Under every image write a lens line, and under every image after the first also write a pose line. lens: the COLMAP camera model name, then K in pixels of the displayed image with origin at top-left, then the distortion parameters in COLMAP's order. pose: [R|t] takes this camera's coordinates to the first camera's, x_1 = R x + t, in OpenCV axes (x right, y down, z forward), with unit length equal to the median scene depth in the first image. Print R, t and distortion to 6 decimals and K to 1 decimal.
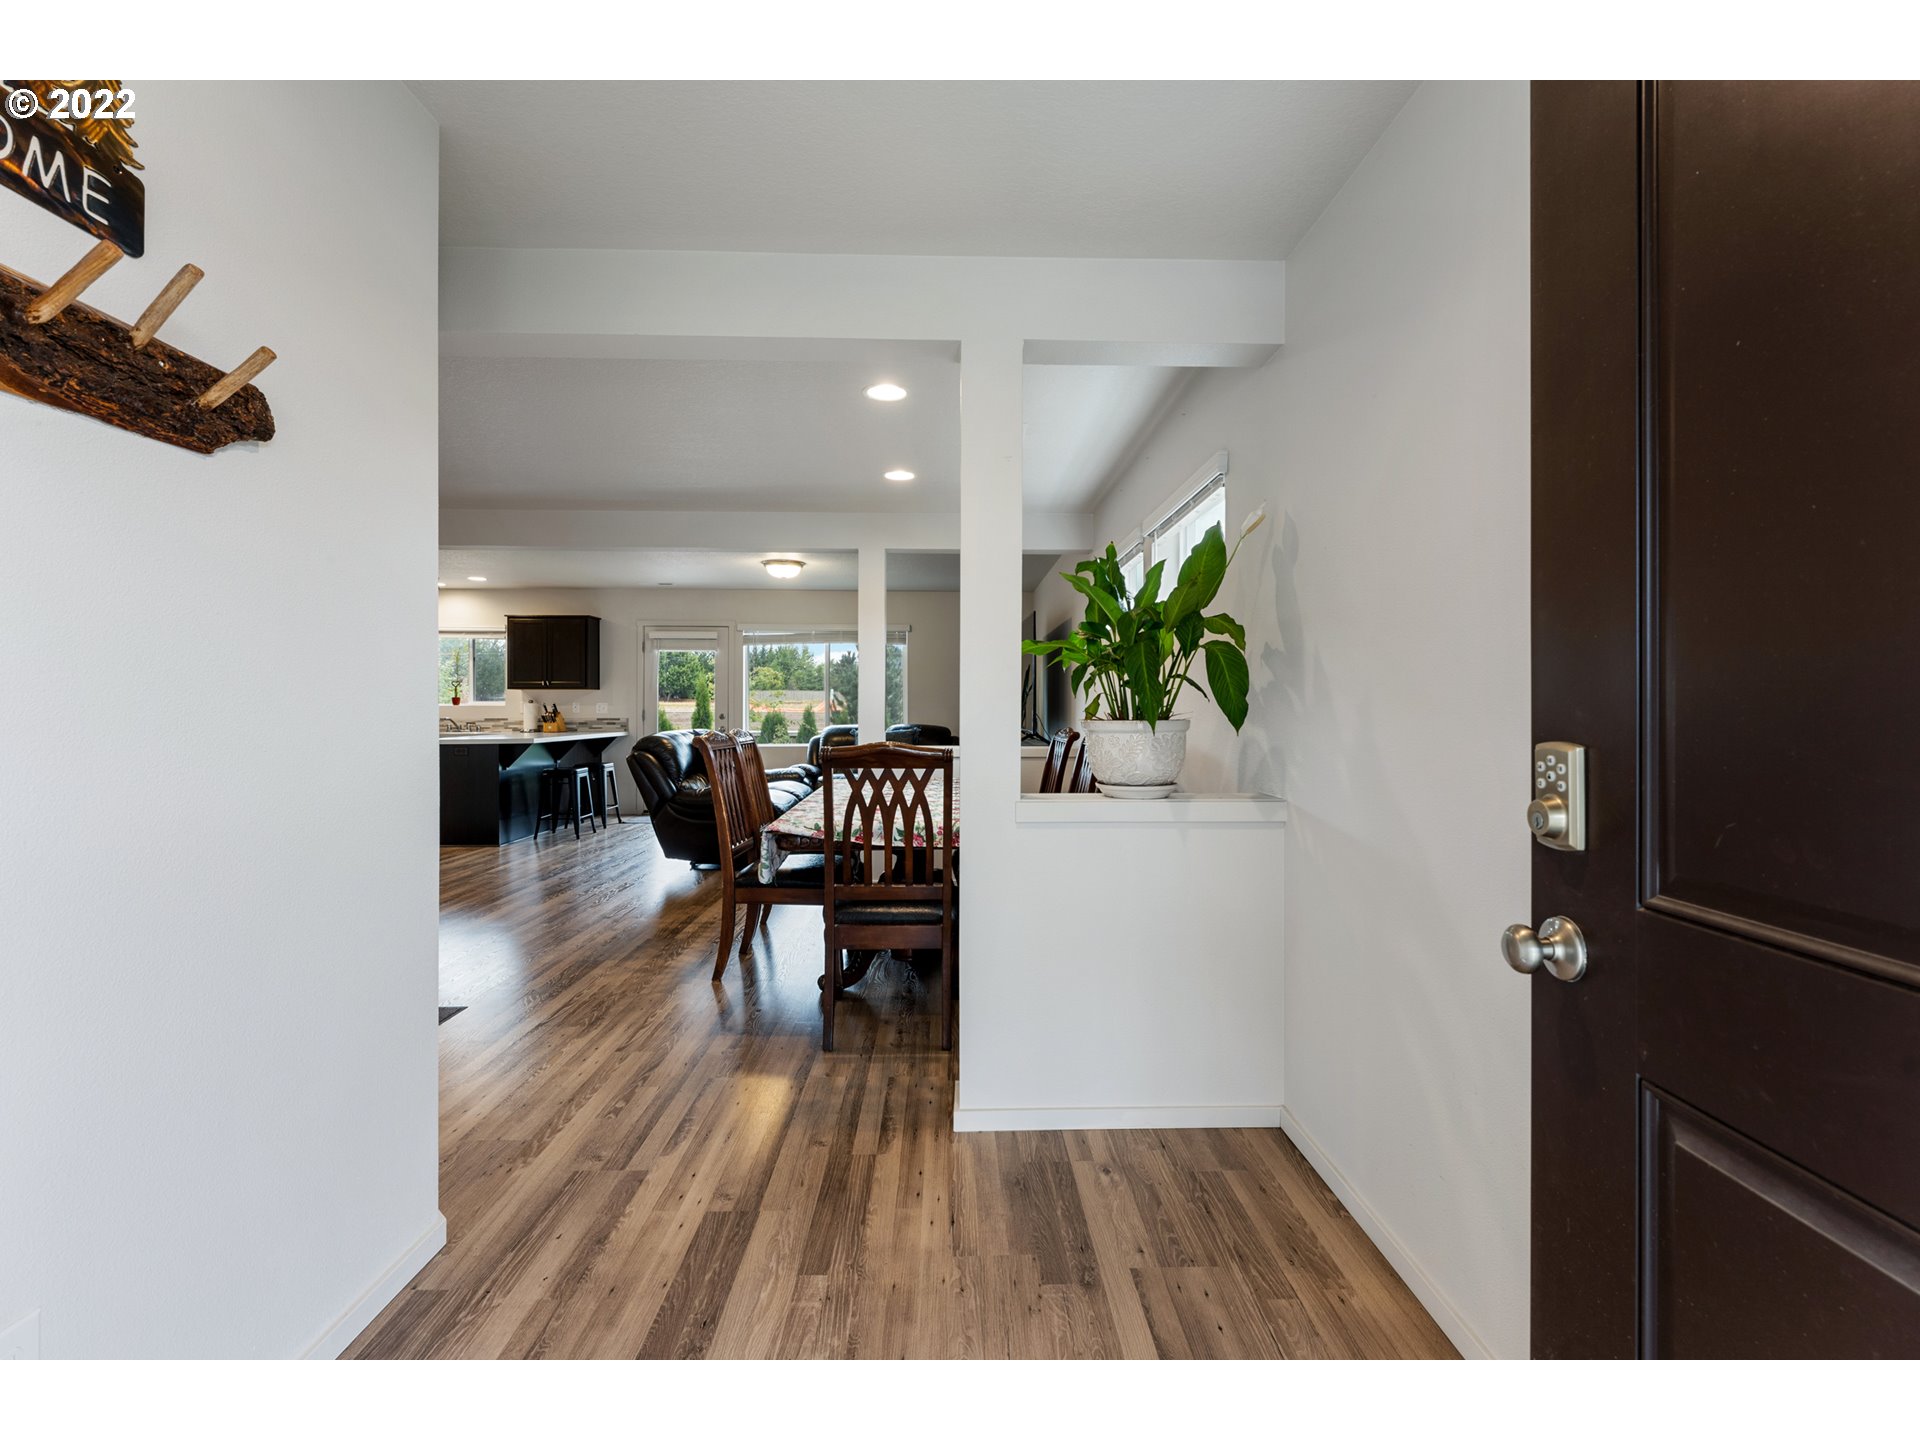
lens RADIAL K [[854.8, 0, 962.6], [0, 854.8, 700.8], [0, 0, 1]] dist [0.001320, -0.000107]
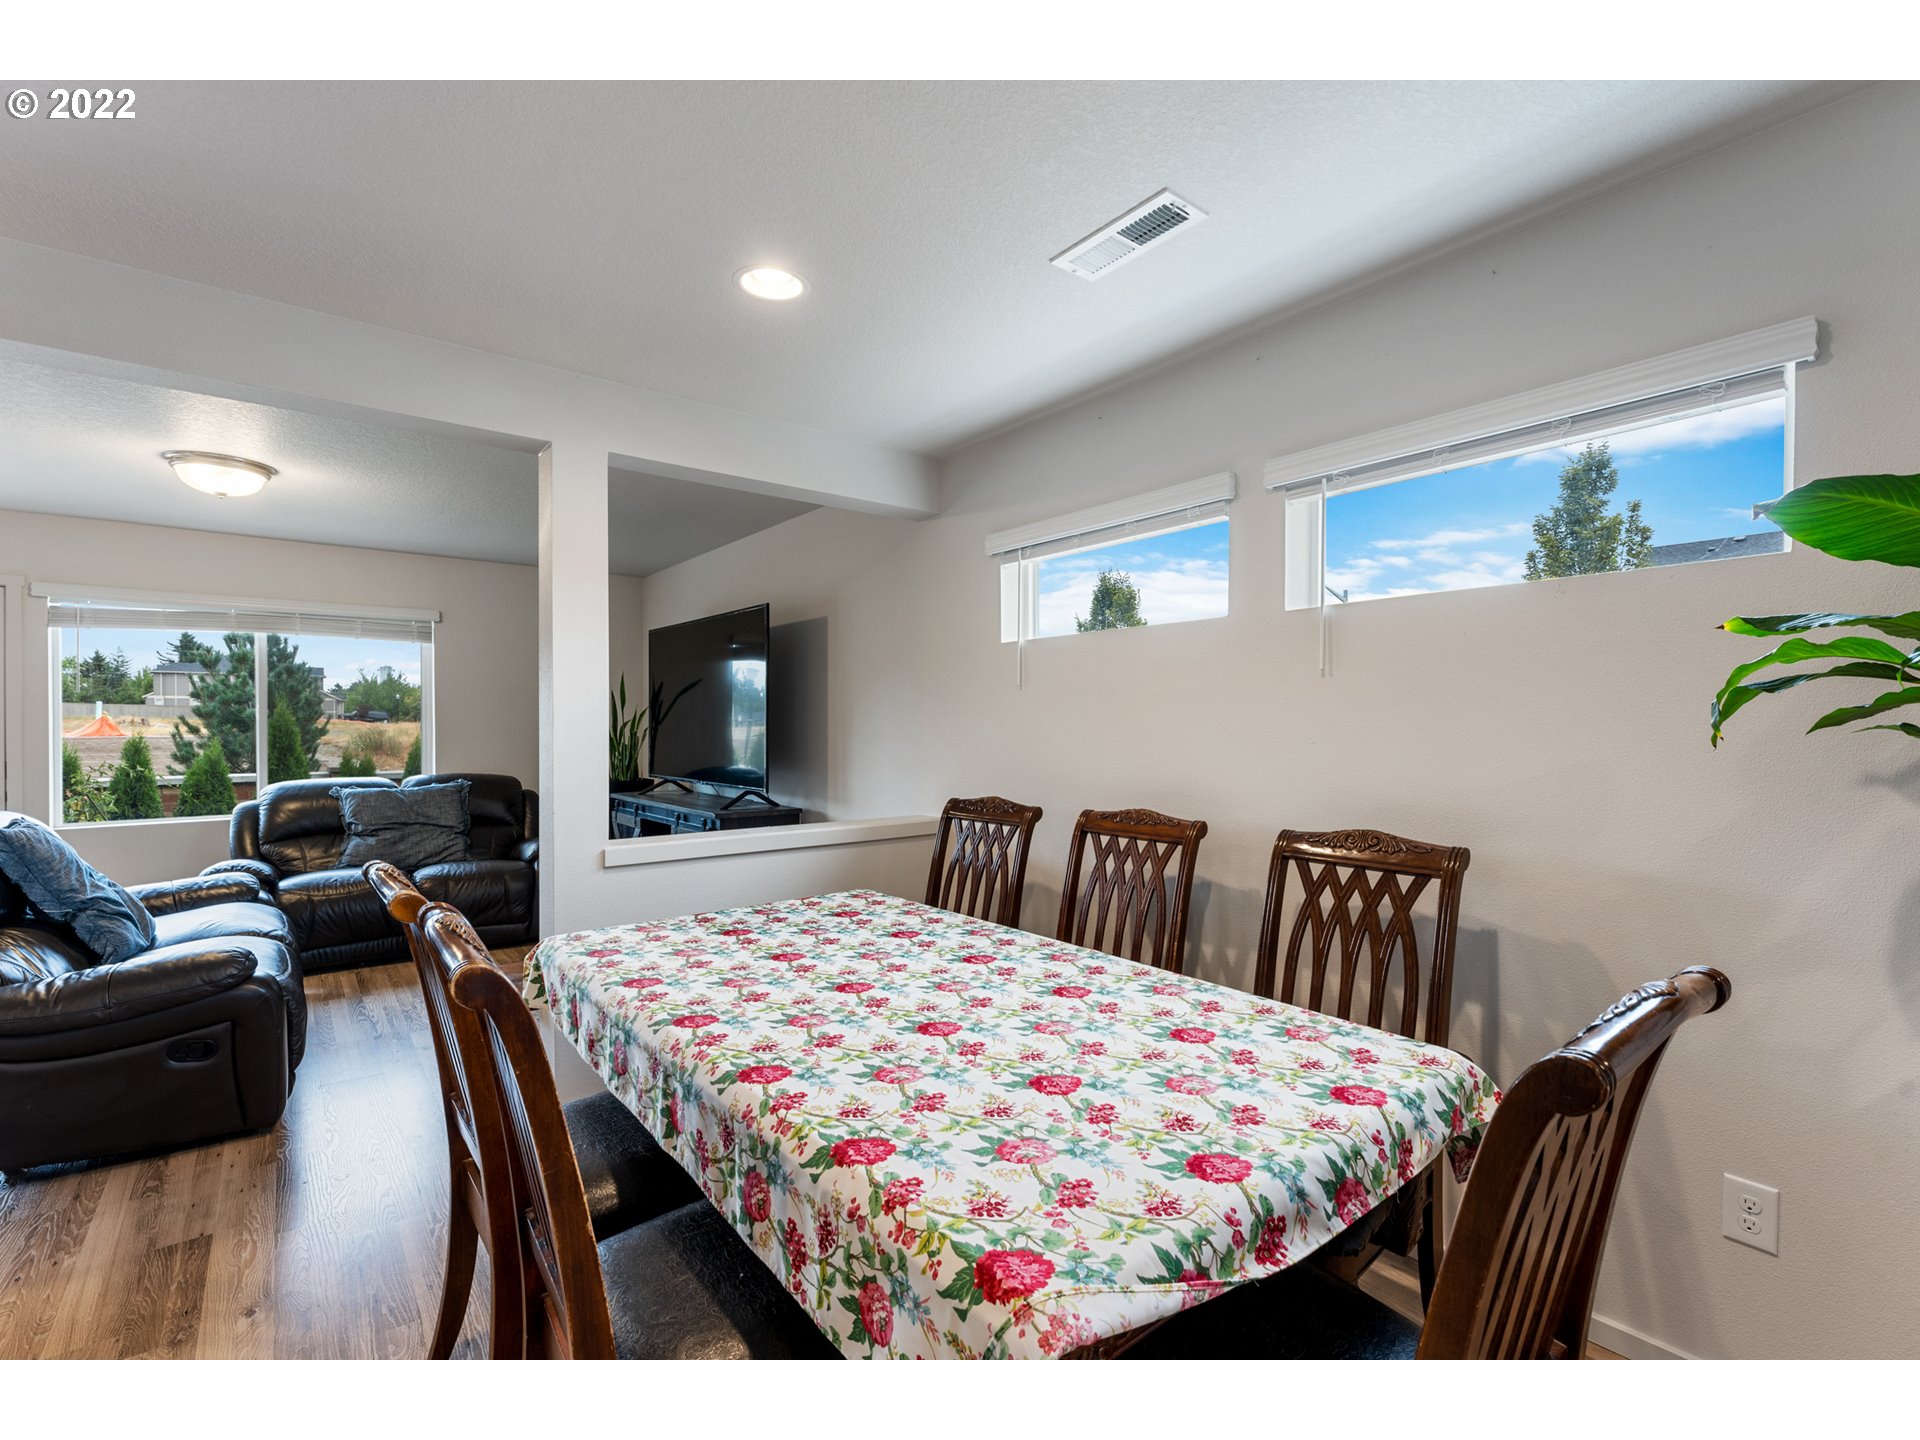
lens RADIAL K [[854.8, 0, 962.6], [0, 854.8, 700.8], [0, 0, 1]] dist [0.001320, -0.000107]
pose [[0.795696, 0.007552, 0.605650, -0.137950], [0.002167, 0.999880, -0.015315, -0.012881], [-0.605693, 0.013498, 0.795584, 0.287997]]
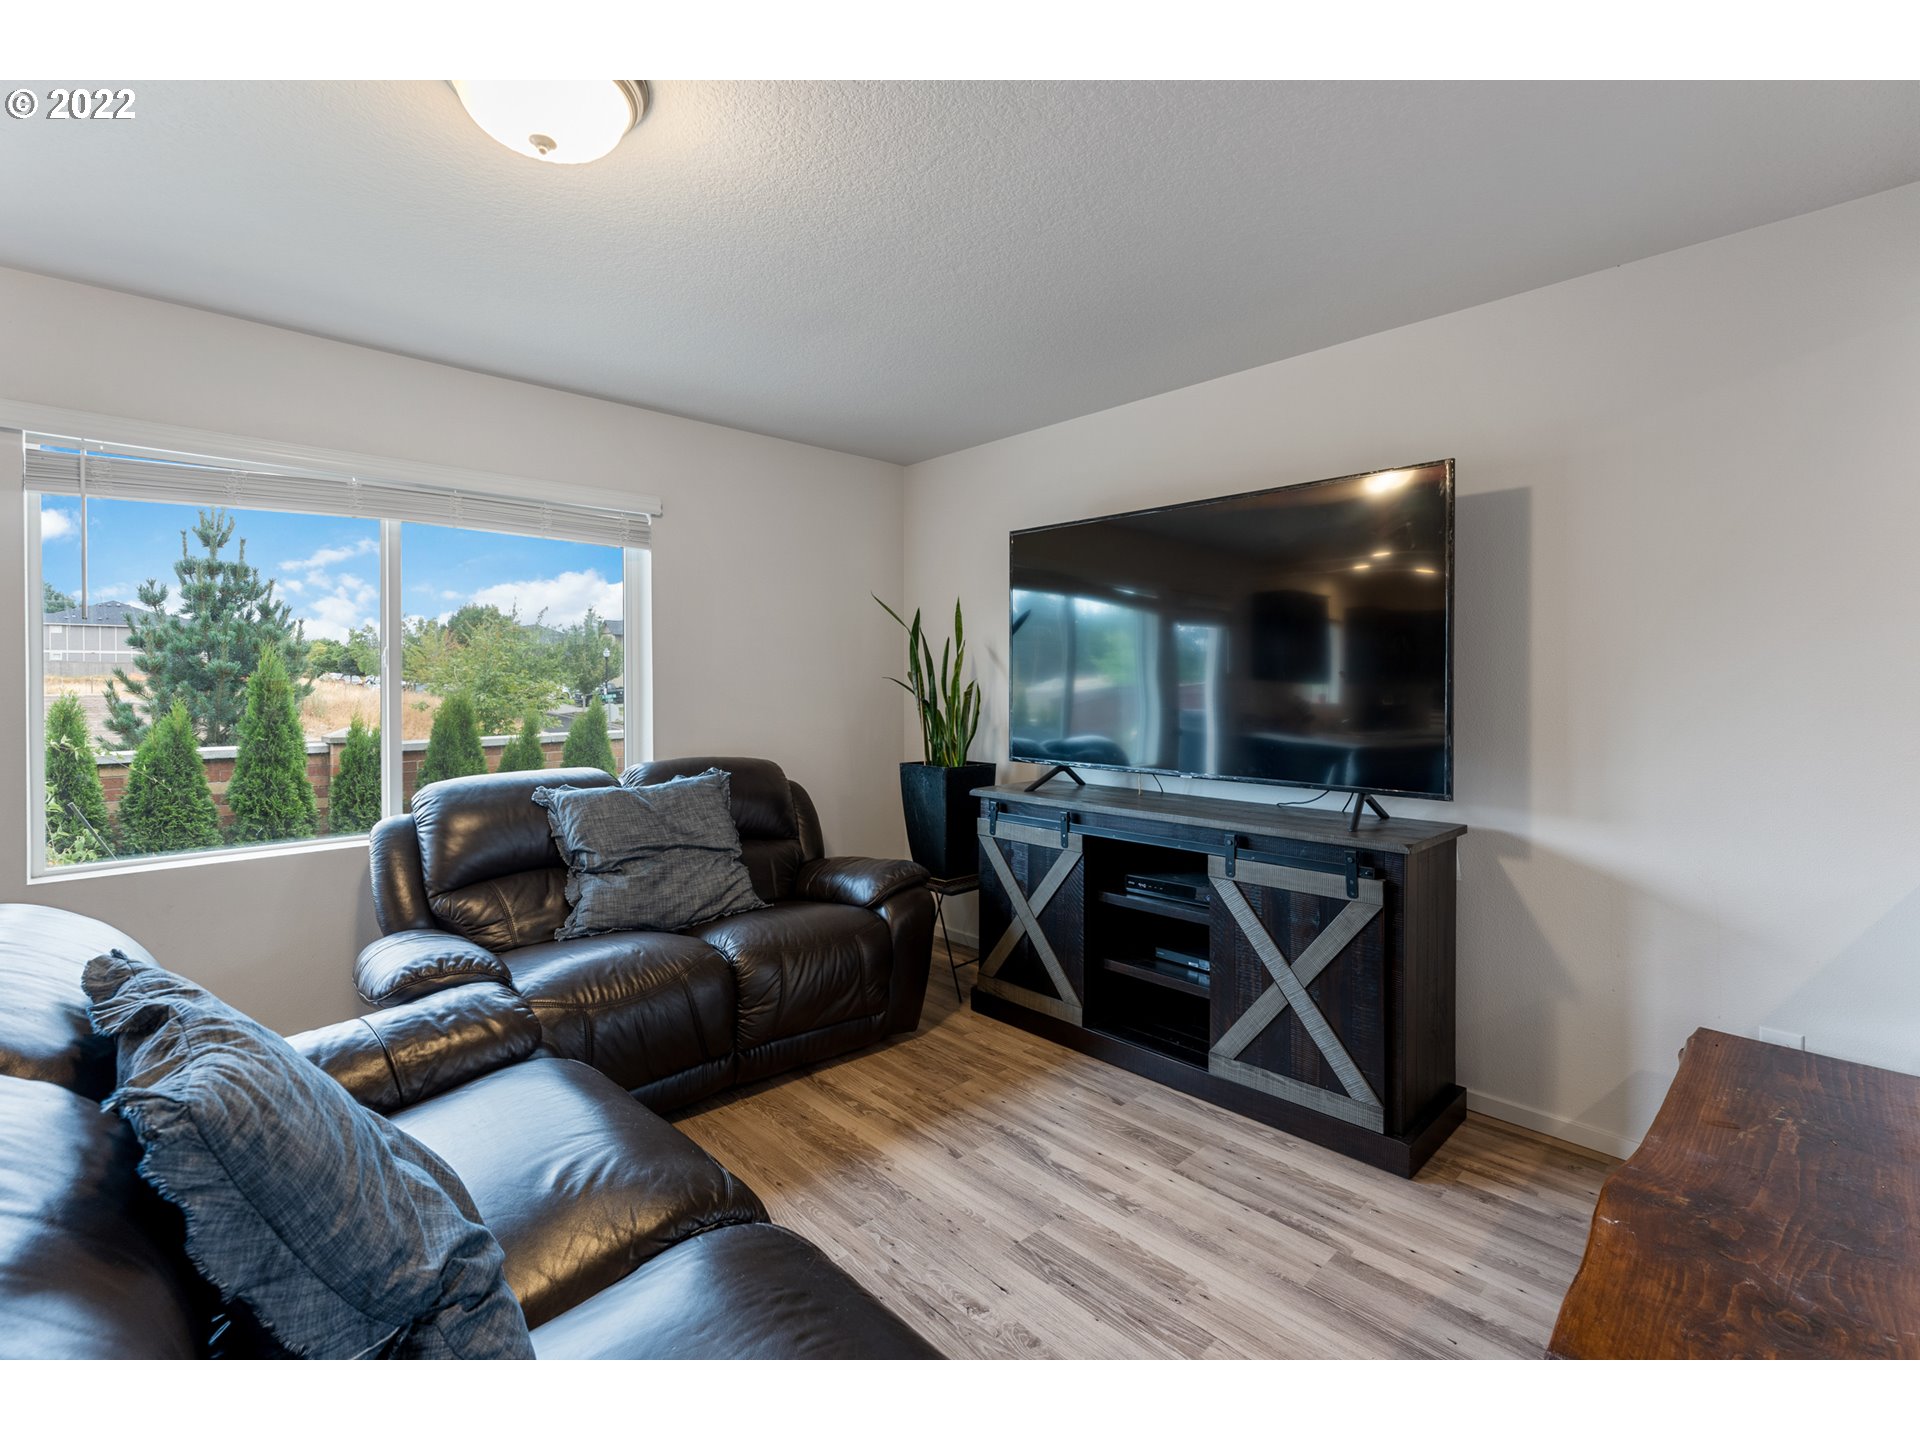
lens RADIAL K [[854.8, 0, 962.6], [0, 854.8, 700.8], [0, 0, 1]] dist [0.001320, -0.000107]
pose [[0.743729, -0.024195, 0.668043, -0.222563], [0.001745, 0.999412, 0.034254, -0.009341], [-0.668479, -0.024310, 0.743334, 0.644284]]
